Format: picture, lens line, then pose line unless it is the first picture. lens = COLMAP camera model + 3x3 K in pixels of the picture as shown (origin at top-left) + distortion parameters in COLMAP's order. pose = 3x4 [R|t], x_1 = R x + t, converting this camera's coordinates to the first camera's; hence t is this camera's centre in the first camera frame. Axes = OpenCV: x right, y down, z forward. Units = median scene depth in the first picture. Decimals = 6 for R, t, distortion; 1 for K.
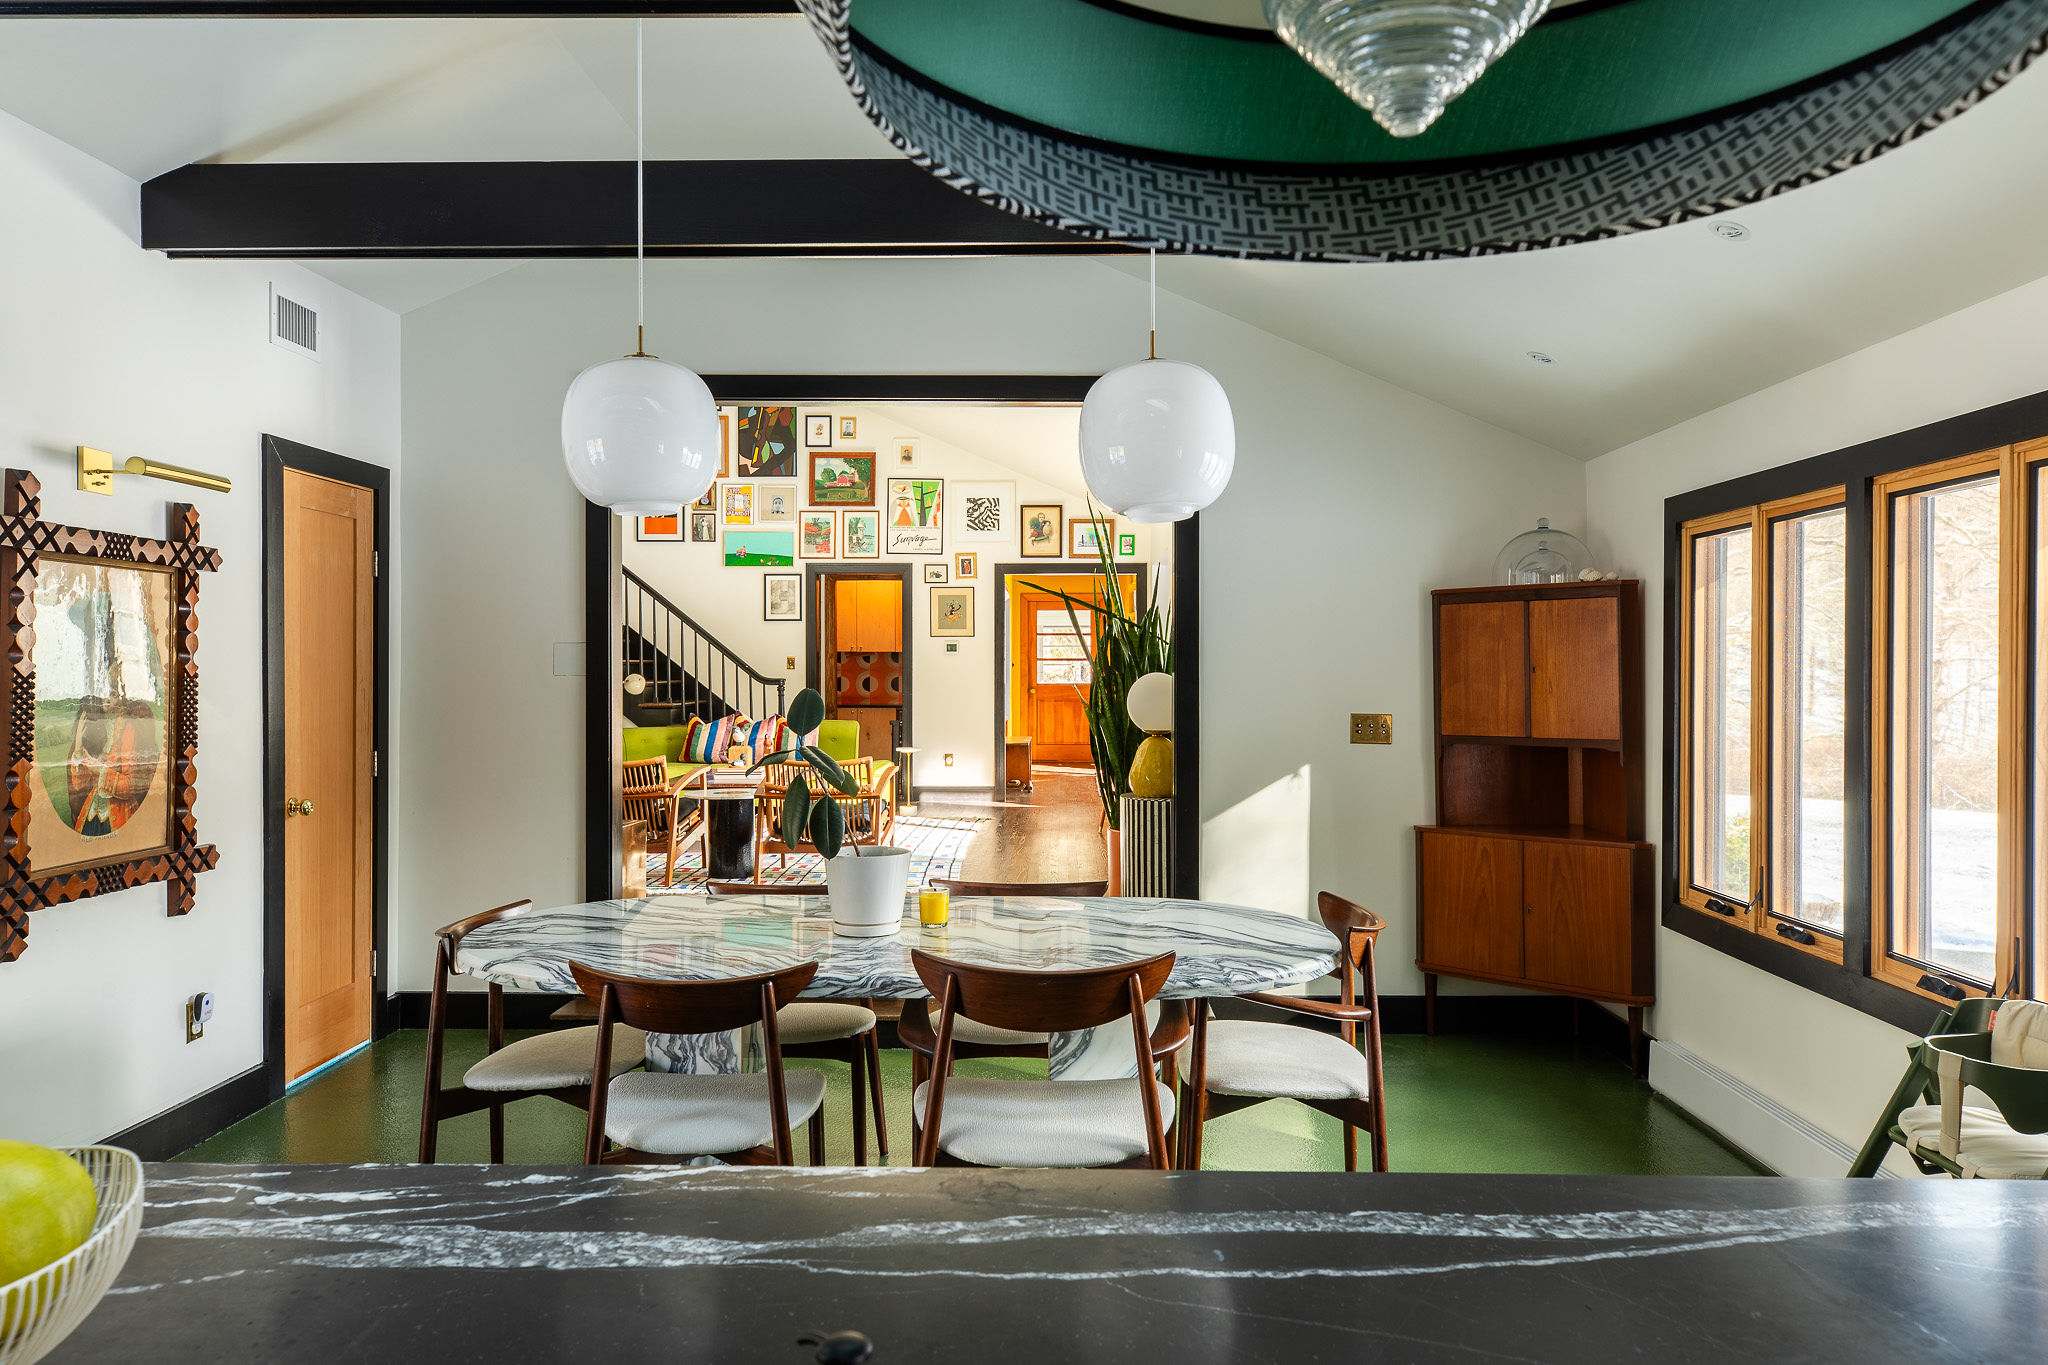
lens RADIAL K [[1435.9, 0, 1024.0], [0, 1435.9, 682.5], [0, 0, 1]] dist [0.006774, 0.000263]
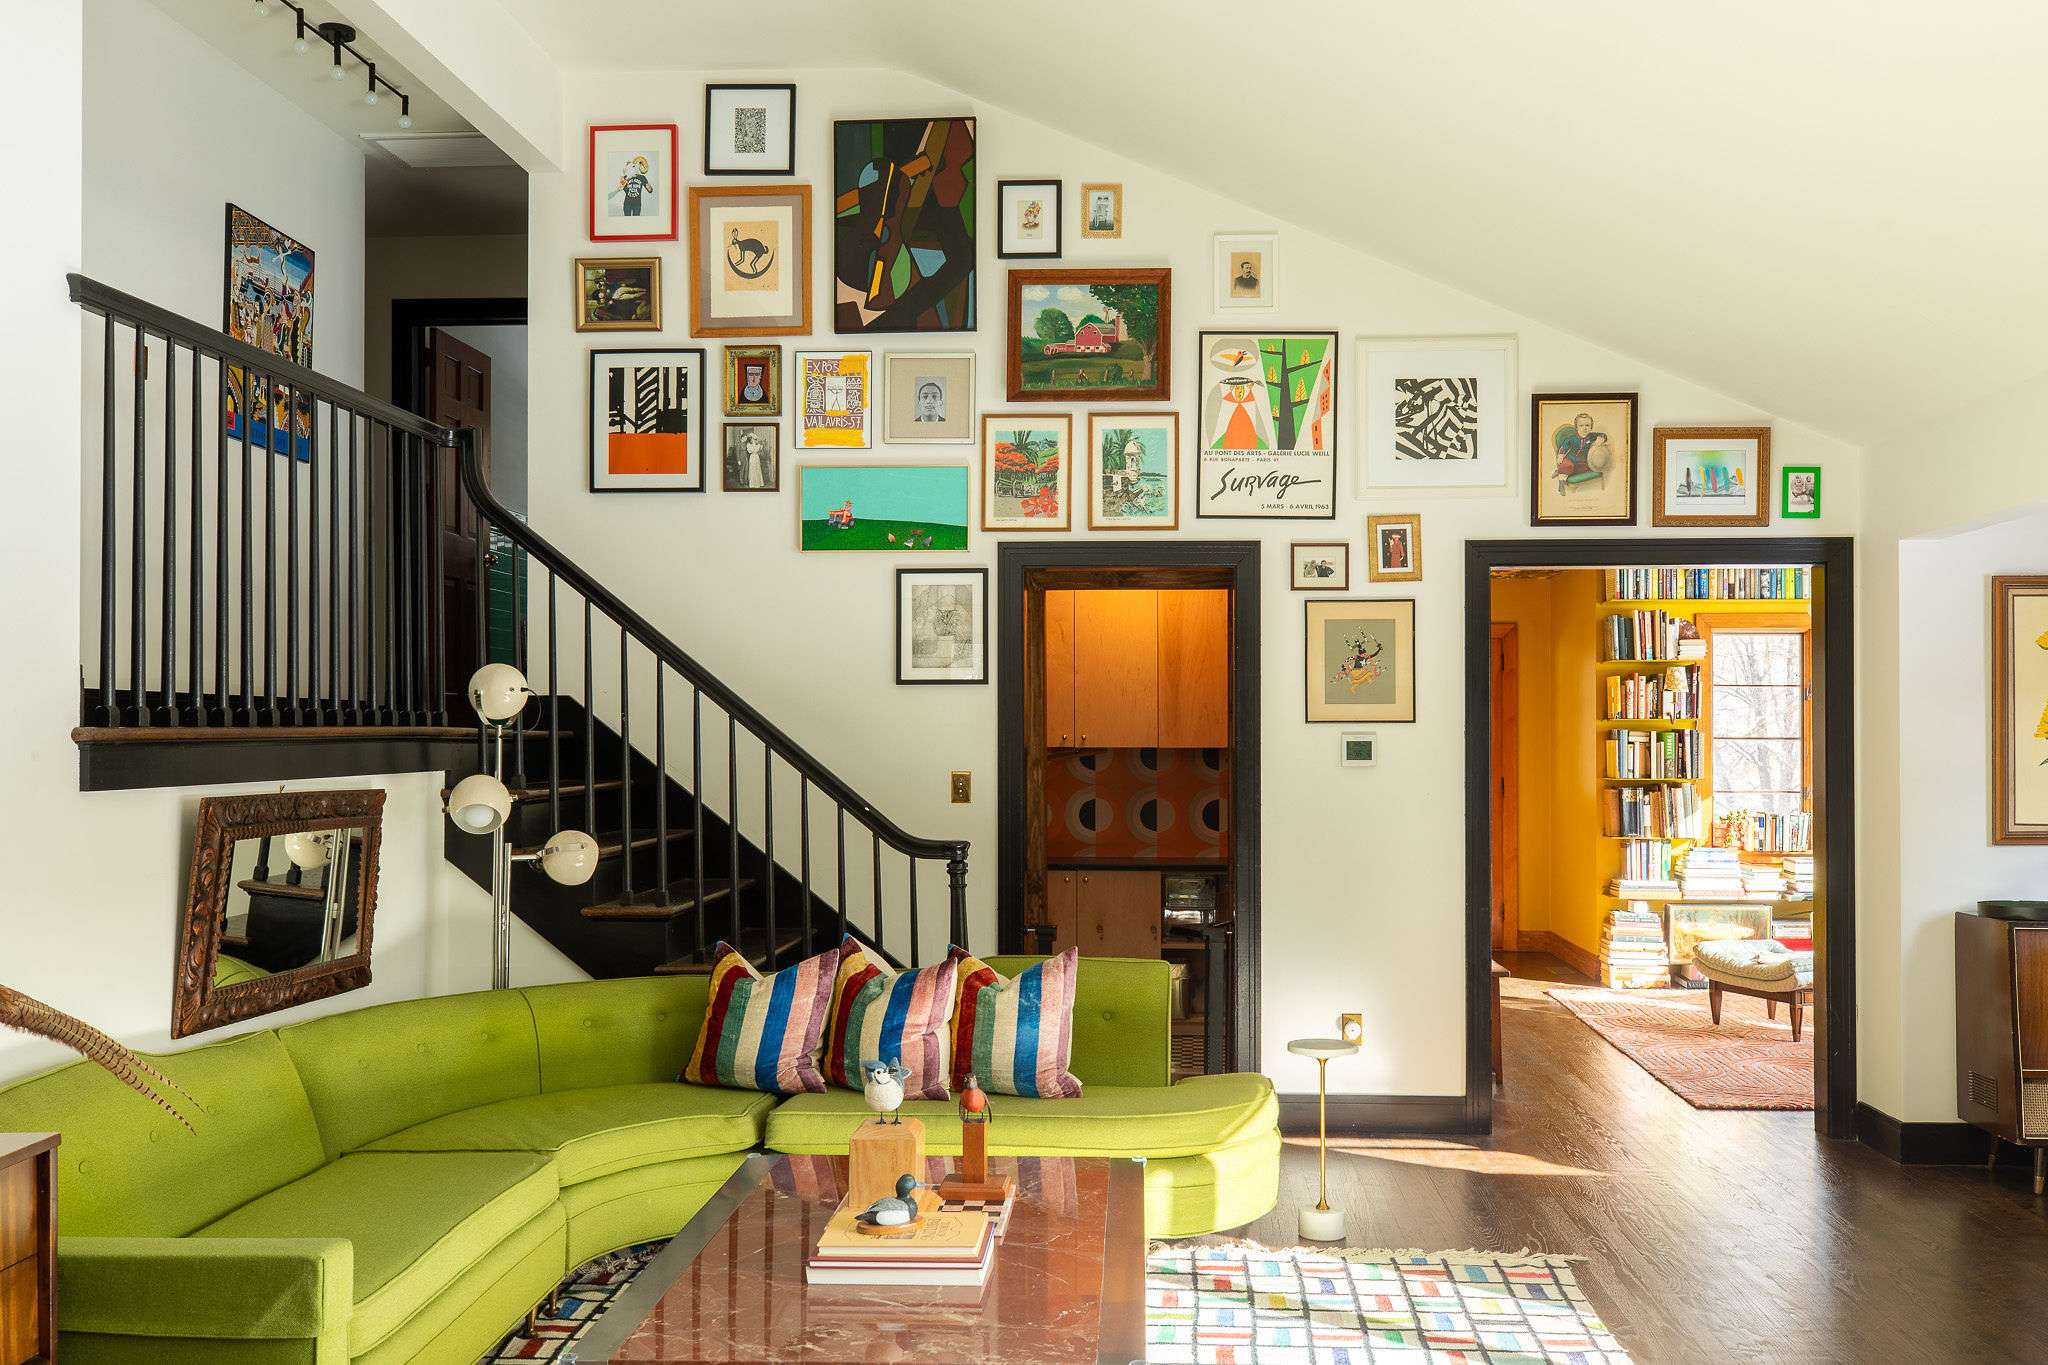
lens RADIAL K [[1866.9, 0, 1026.2], [0, 1866.9, 719.3], [0, 0, 1]] dist [-0.015507, -0.009343]
pose [[0.998098, -0.000458, -0.061646, -0.111356], [-0.000509, 0.999877, -0.015677, -0.024633], [0.061646, 0.015678, 0.997975, 0.473521]]
